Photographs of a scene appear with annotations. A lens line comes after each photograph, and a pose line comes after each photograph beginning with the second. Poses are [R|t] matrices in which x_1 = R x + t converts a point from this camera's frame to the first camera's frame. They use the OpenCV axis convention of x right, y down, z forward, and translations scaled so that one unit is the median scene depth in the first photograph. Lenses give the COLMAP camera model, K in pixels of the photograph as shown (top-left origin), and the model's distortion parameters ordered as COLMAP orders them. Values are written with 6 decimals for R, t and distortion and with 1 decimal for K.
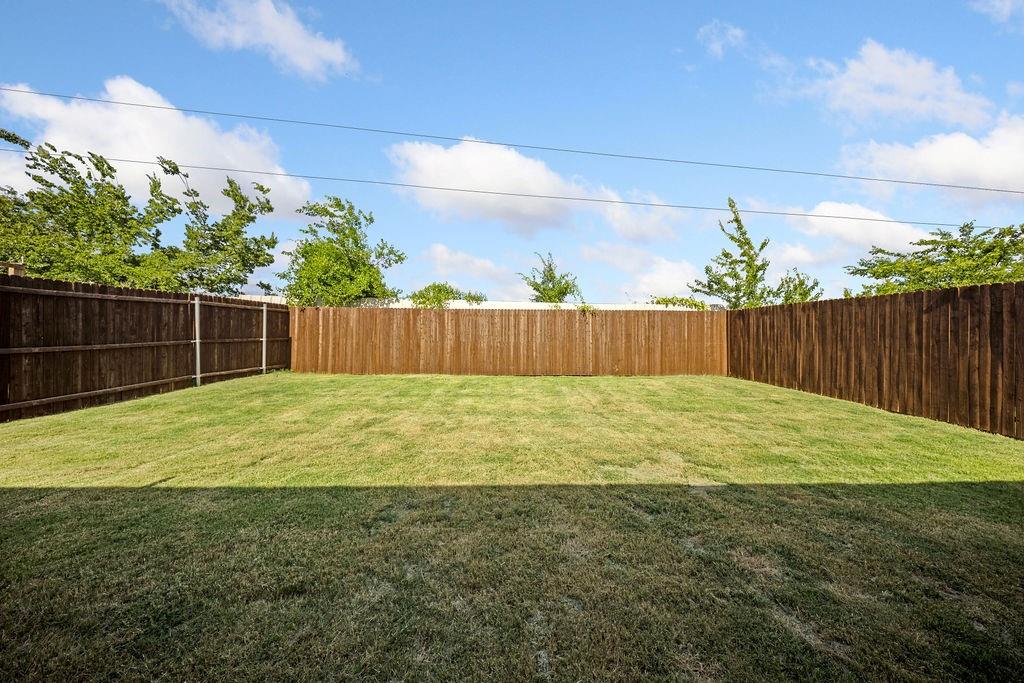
lens RADIAL K [[302.9, 0, 519.2], [0, 302.9, 338.3], [0, 0, 1]] dist [-0.005671, -0.000022]
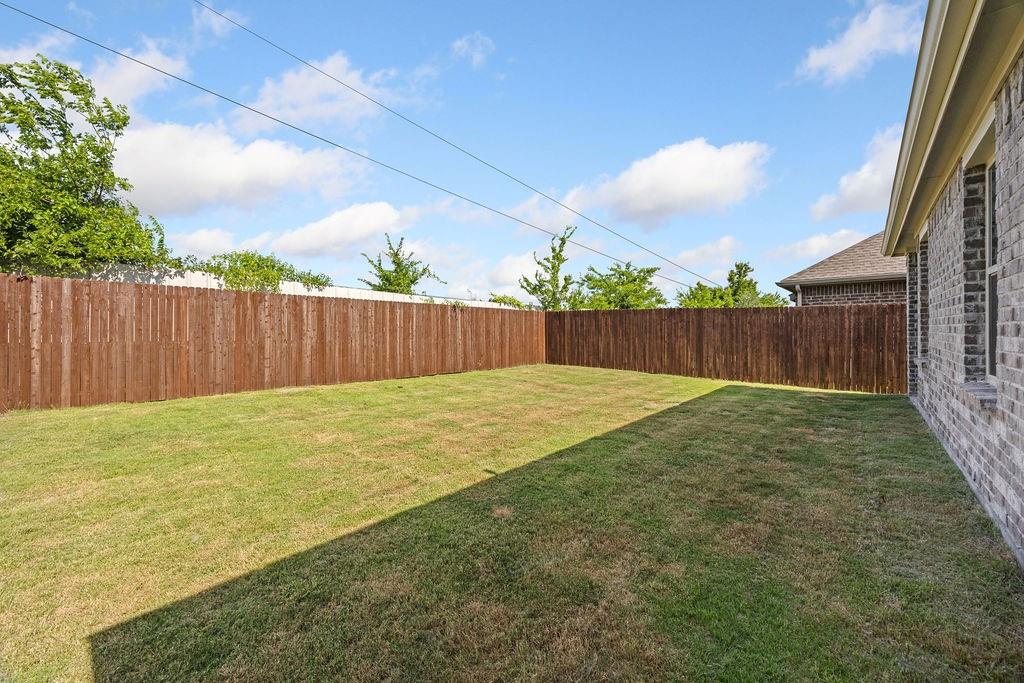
lens RADIAL K [[395.4, 0, 516.9], [0, 395.4, 328.6], [0, 0, 1]] dist [-0.001180, -0.000125]
pose [[0.676416, 0.002407, 0.736516, -0.592318], [0.003790, 0.999970, -0.006749, -0.010047], [-0.736510, 0.007356, 0.676387, -0.014356]]
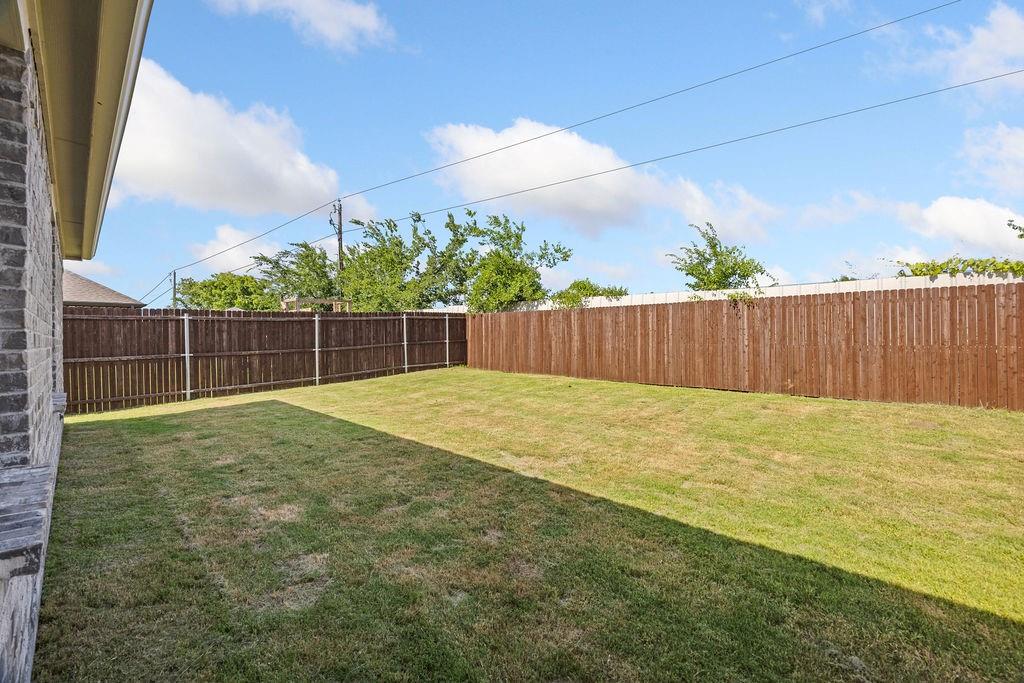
lens RADIAL K [[387.5, 0, 512.7], [0, 387.5, 337.3], [0, 0, 1]] dist [-0.003285, -0.000336]
pose [[0.735988, -0.007665, -0.676951, 0.448480], [0.013641, 0.999901, 0.003509, -0.013884], [0.676857, -0.011816, 0.736020, -0.036582]]
